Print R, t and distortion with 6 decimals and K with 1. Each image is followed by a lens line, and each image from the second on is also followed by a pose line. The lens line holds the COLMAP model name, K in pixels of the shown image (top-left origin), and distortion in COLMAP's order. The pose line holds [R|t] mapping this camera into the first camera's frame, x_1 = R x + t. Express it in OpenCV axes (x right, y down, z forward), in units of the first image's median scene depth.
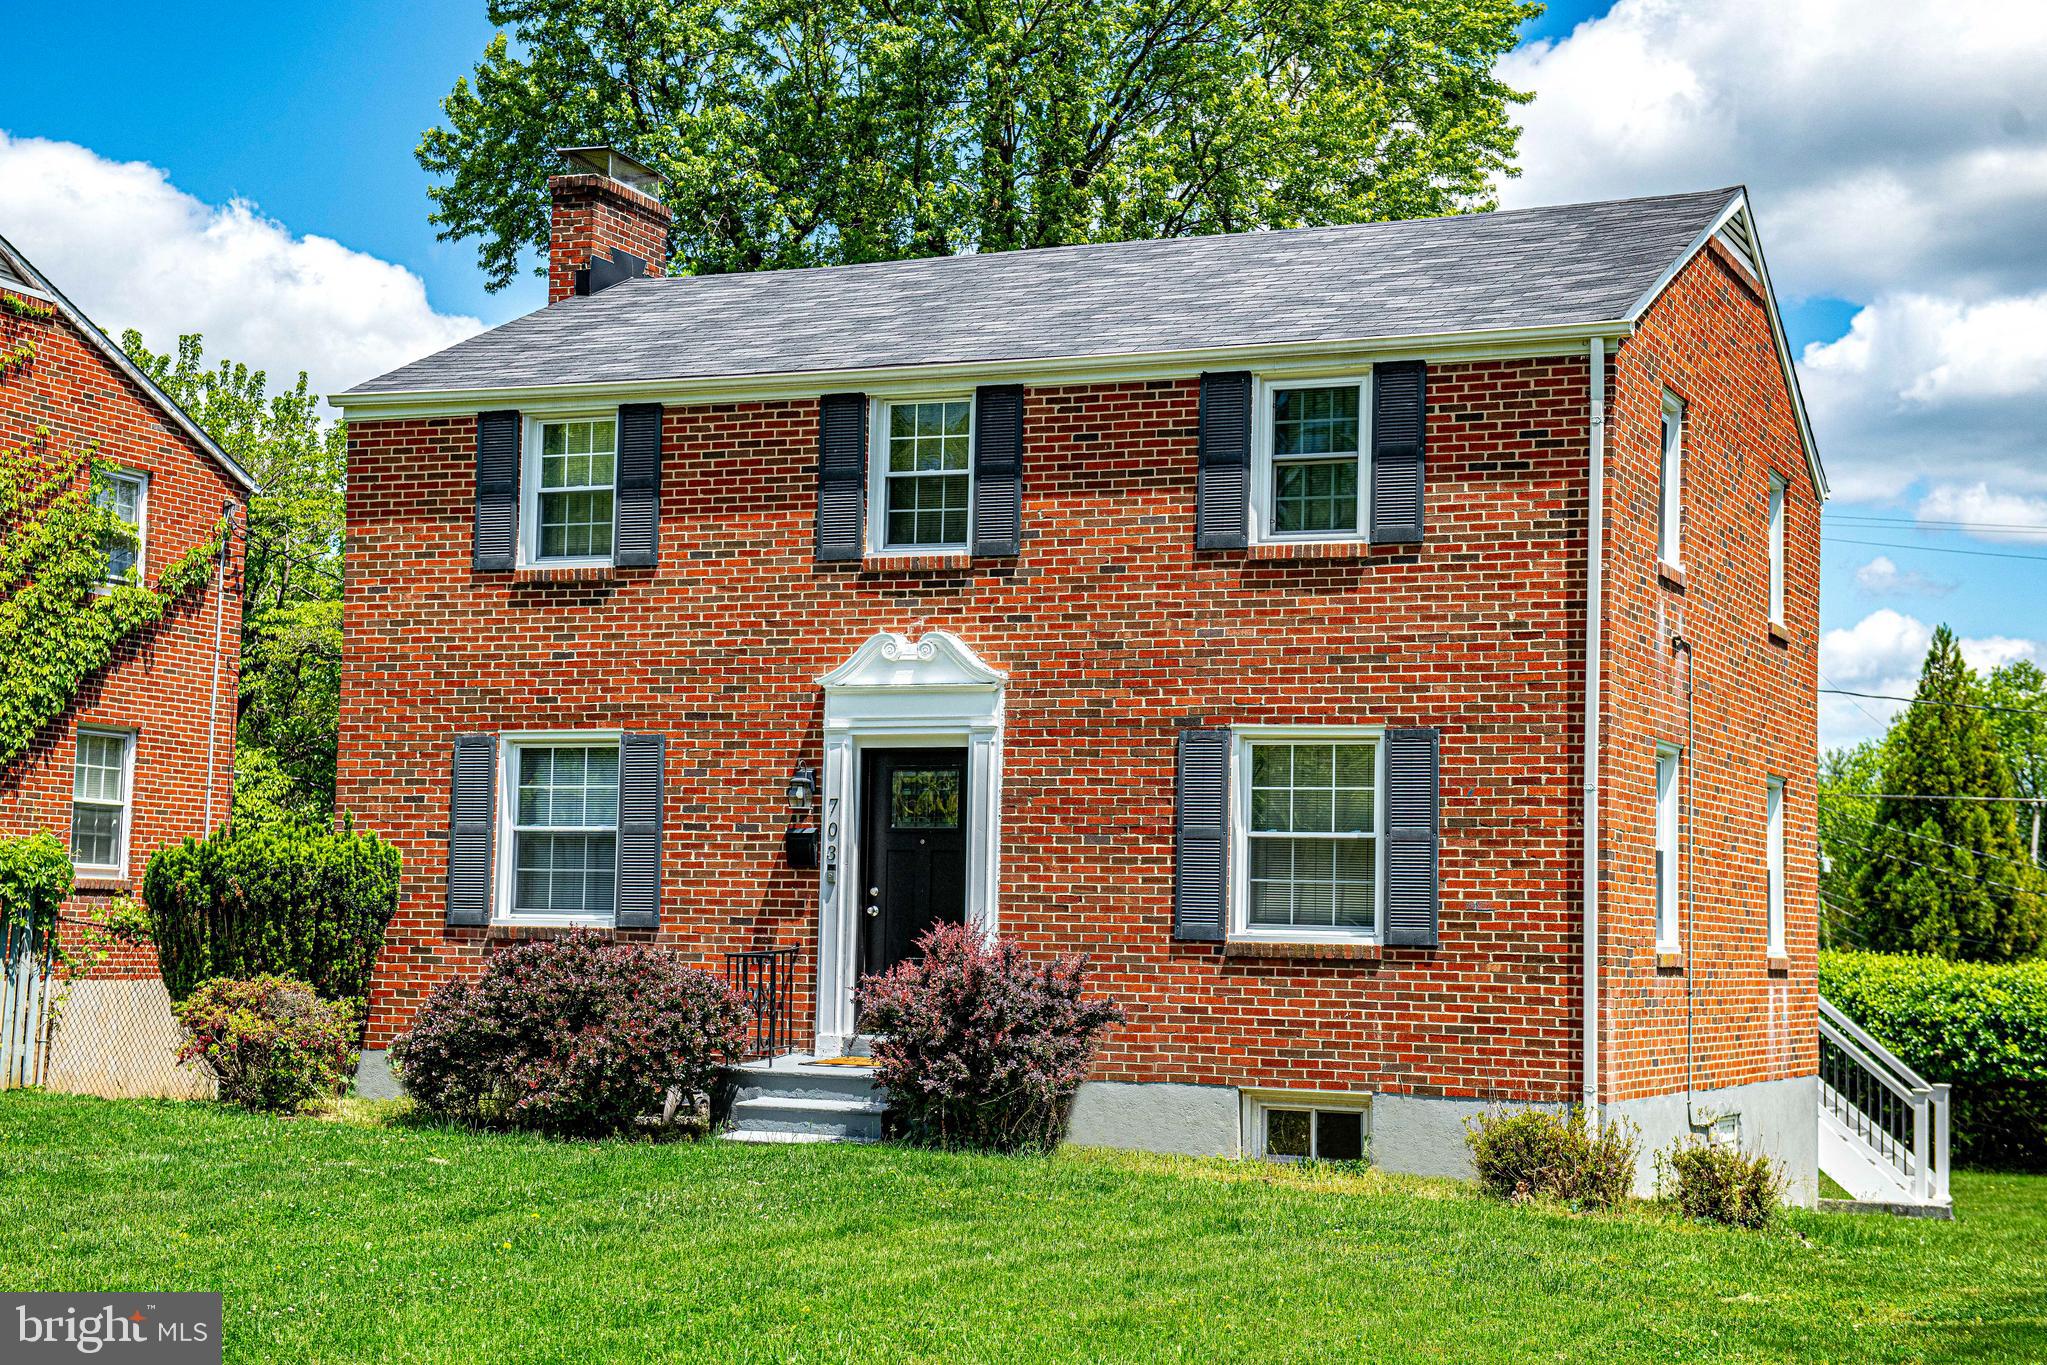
lens RADIAL K [[3028.1, 0, 1023.5], [0, 3028.1, 682.5], [0, 0, 1]] dist [0.086556, 0.033181]
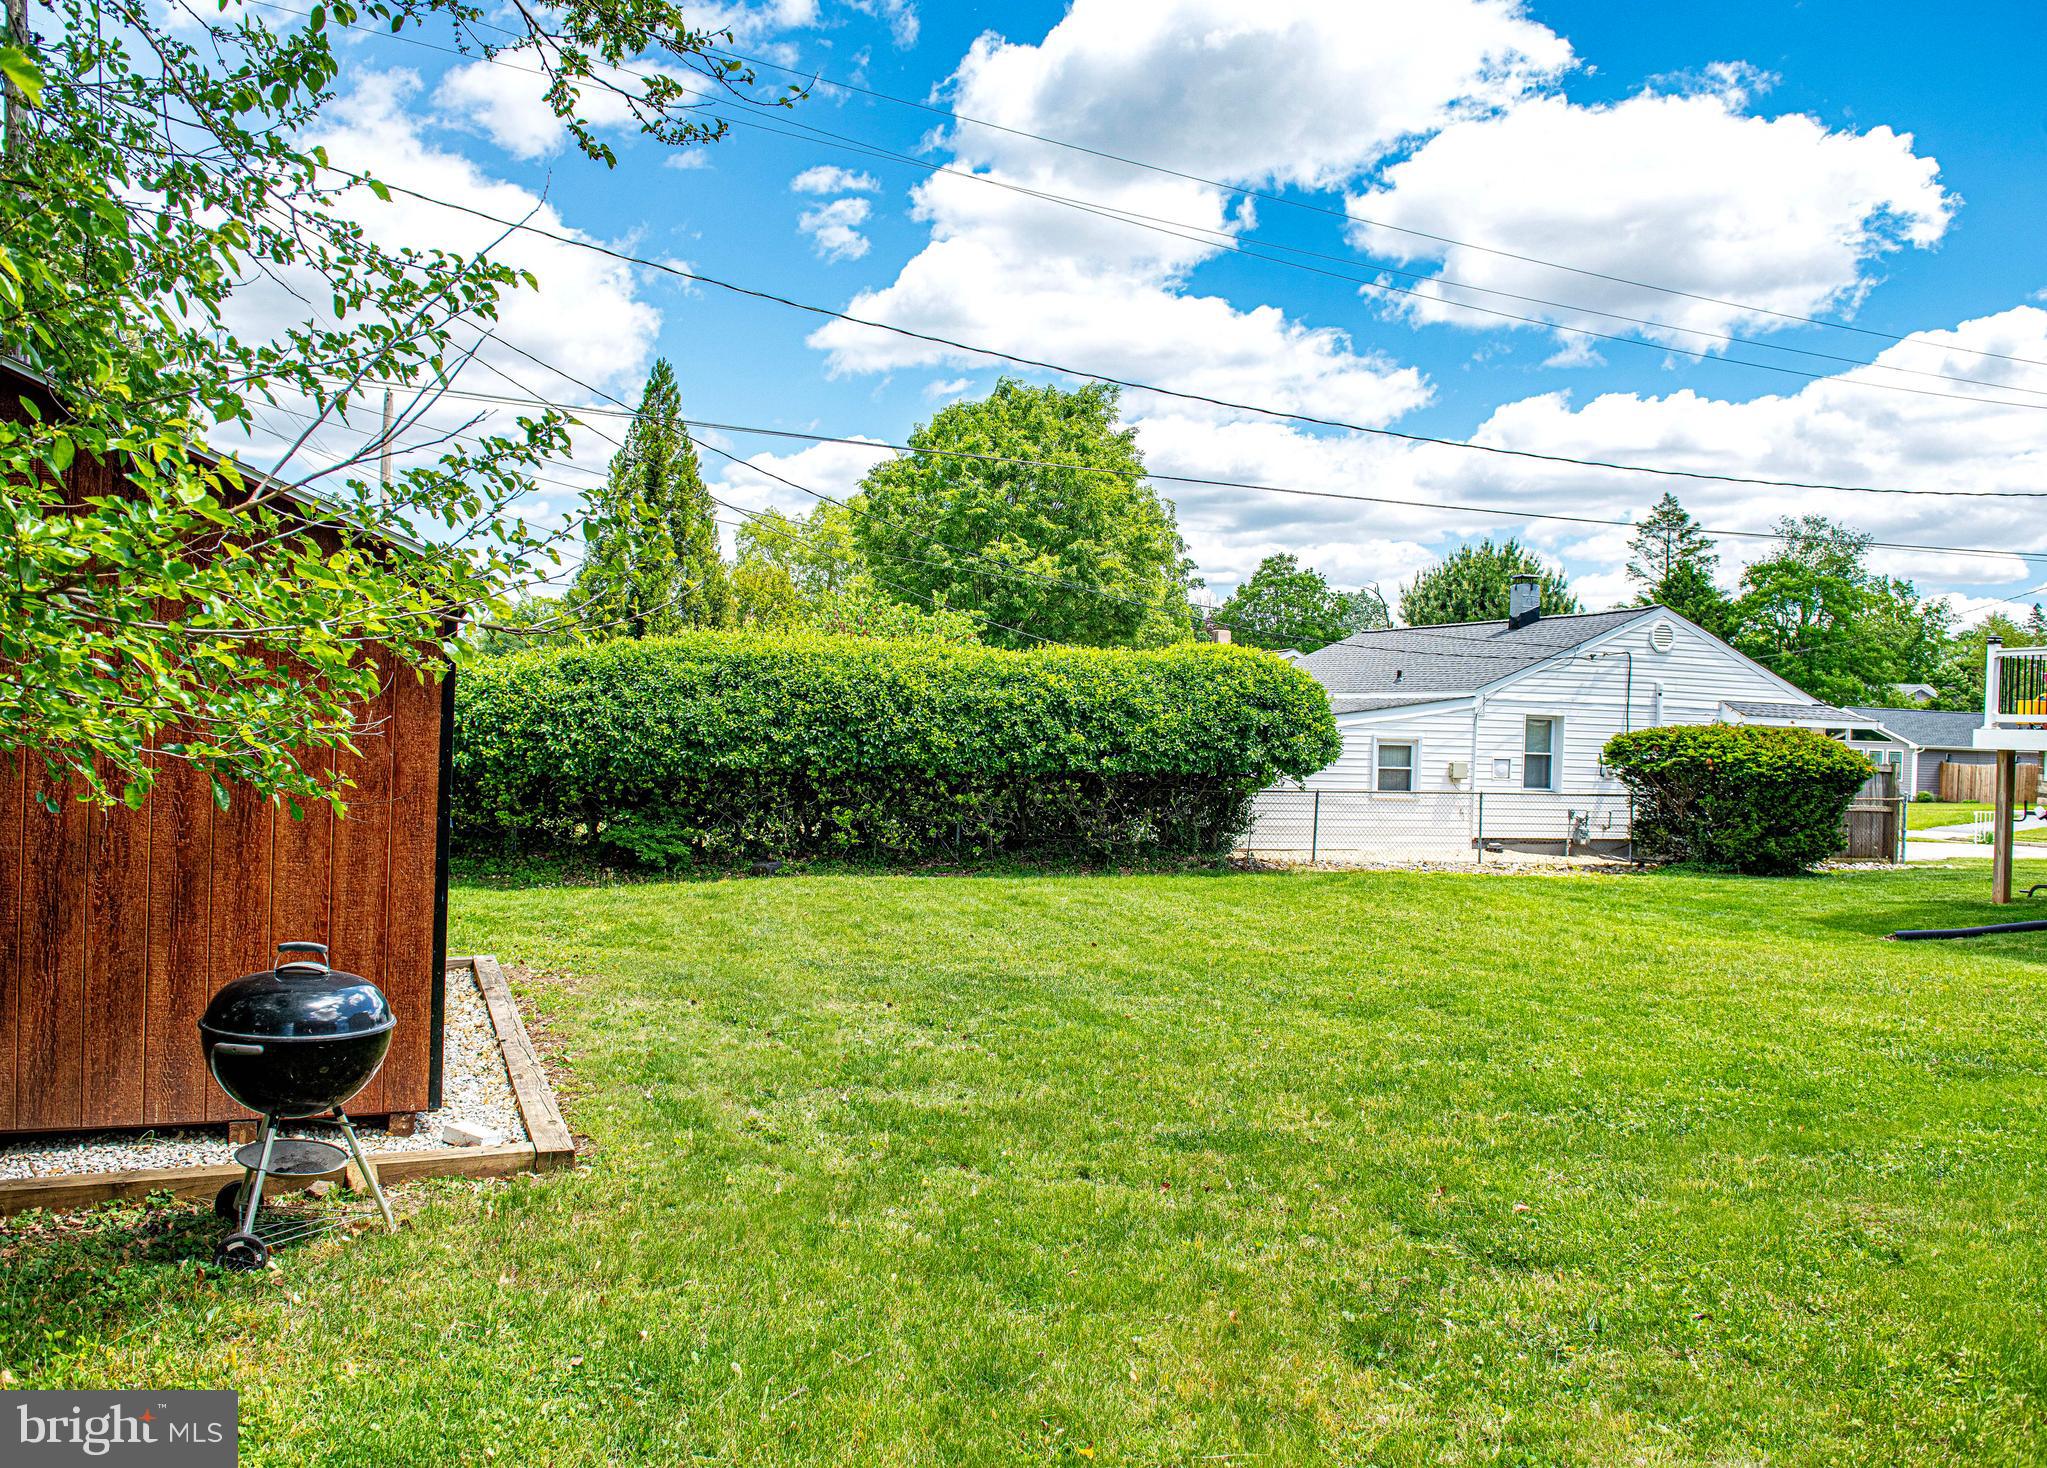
lens RADIAL K [[1465.0, 0, 1022.3], [0, 1465.0, 729.2], [0, 0, 1]] dist [-0.033073, 0.000464]
pose [[0.686866, -0.011284, 0.726697, -0.003141], [-0.079457, 0.992720, 0.090516, 0.068575], [-0.722428, -0.119914, 0.680969, 0.620311]]
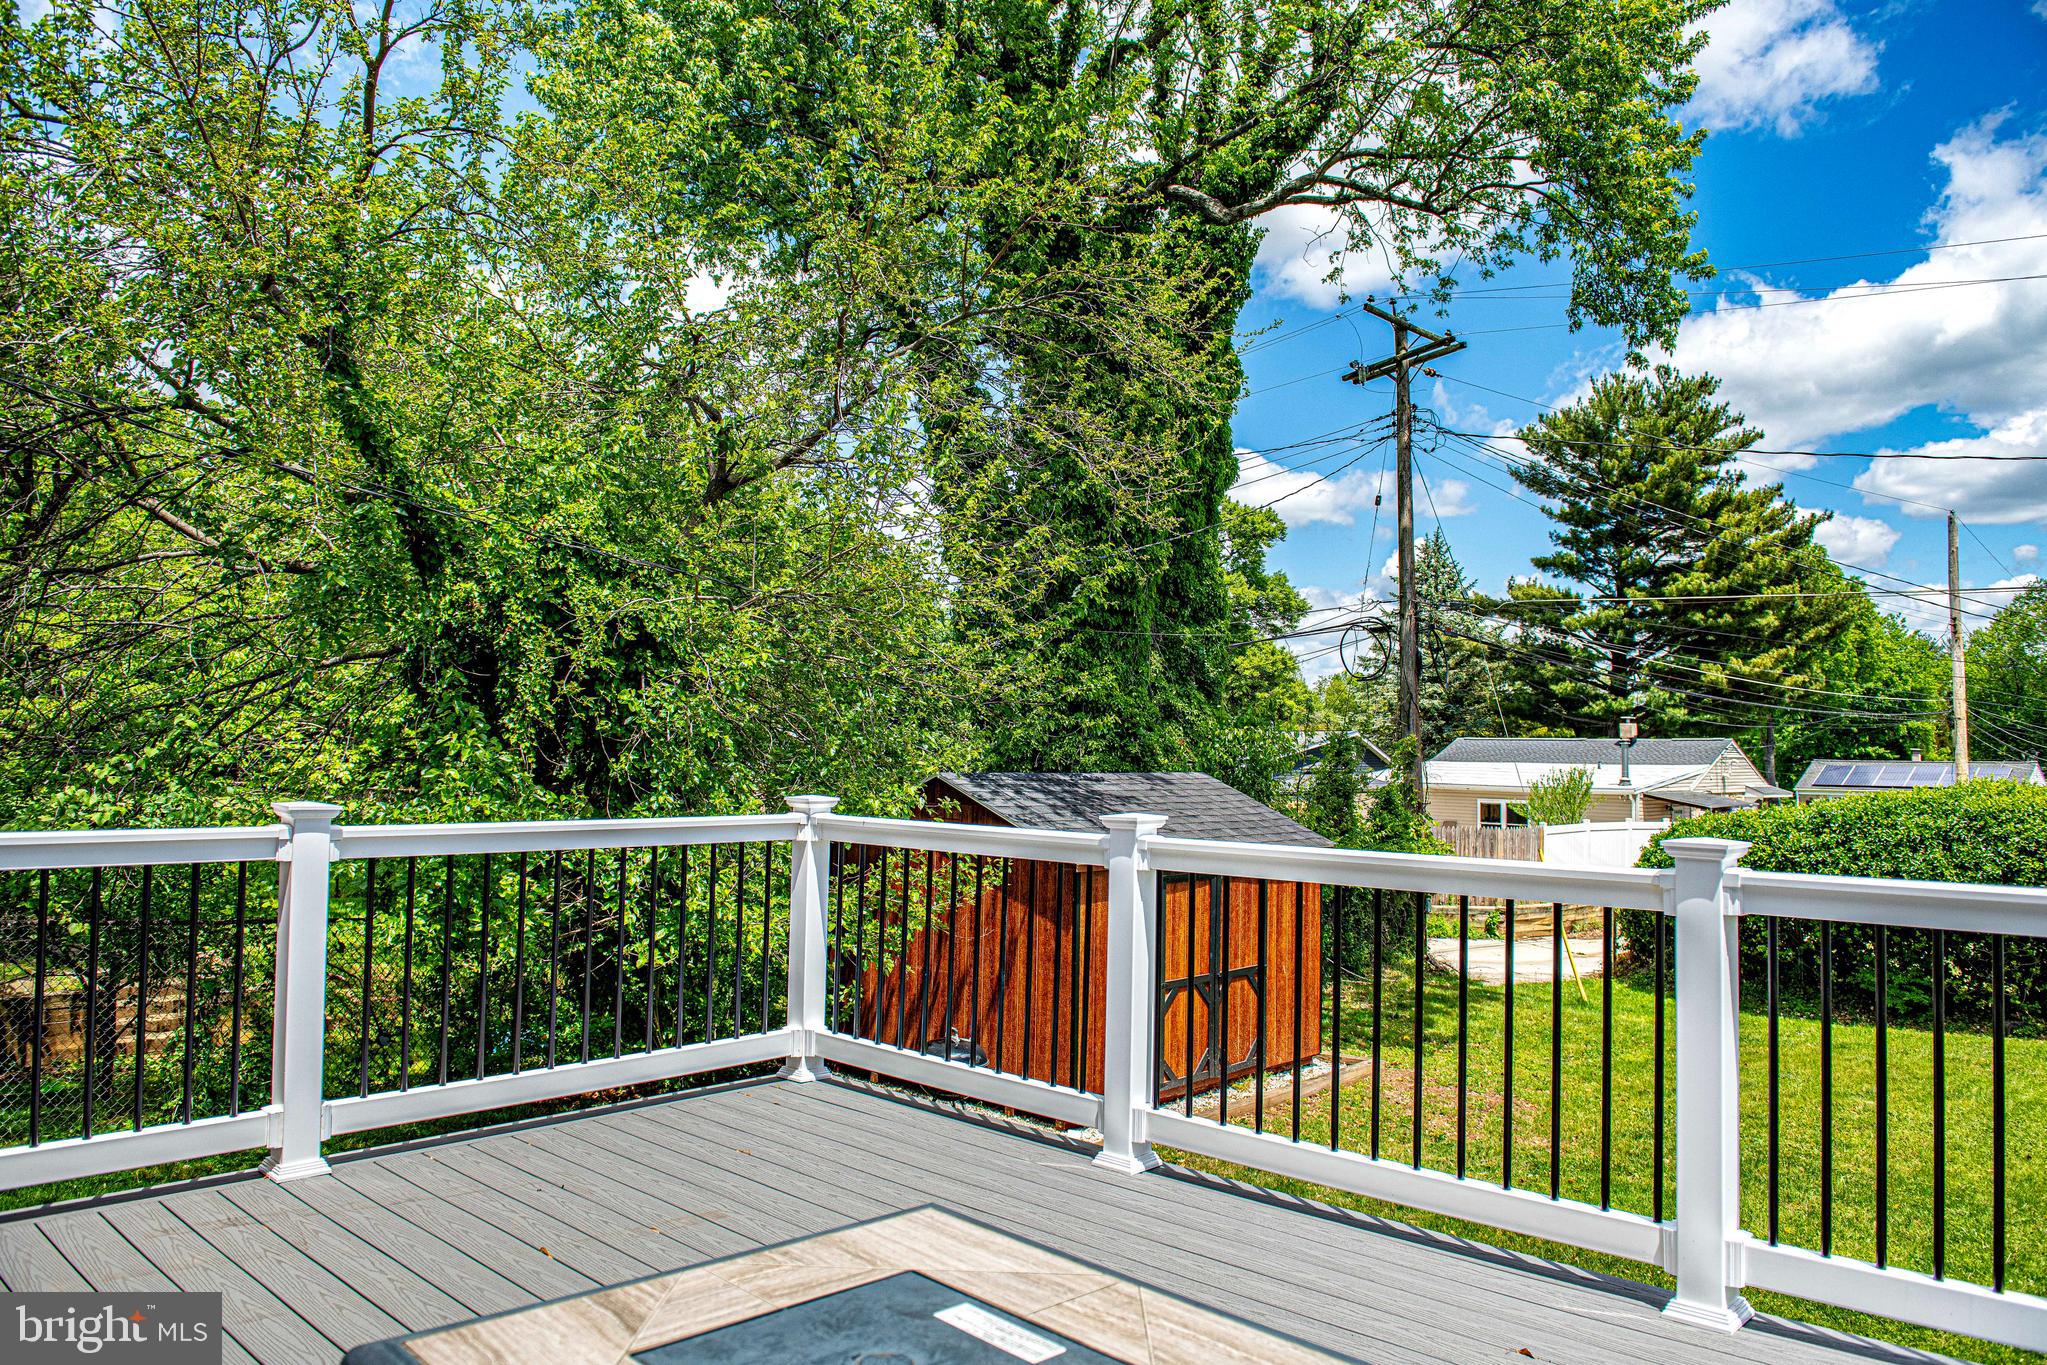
lens RADIAL K [[1393.2, 0, 1023.5], [0, 1393.2, 682.5], [0, 0, 1]] dist [-0.051503, -0.000943]
pose [[0.944999, -0.031027, -0.325600, 0.101507], [0.041186, 0.998855, 0.024354, 0.038156], [0.324471, -0.036424, 0.945194, 0.520399]]
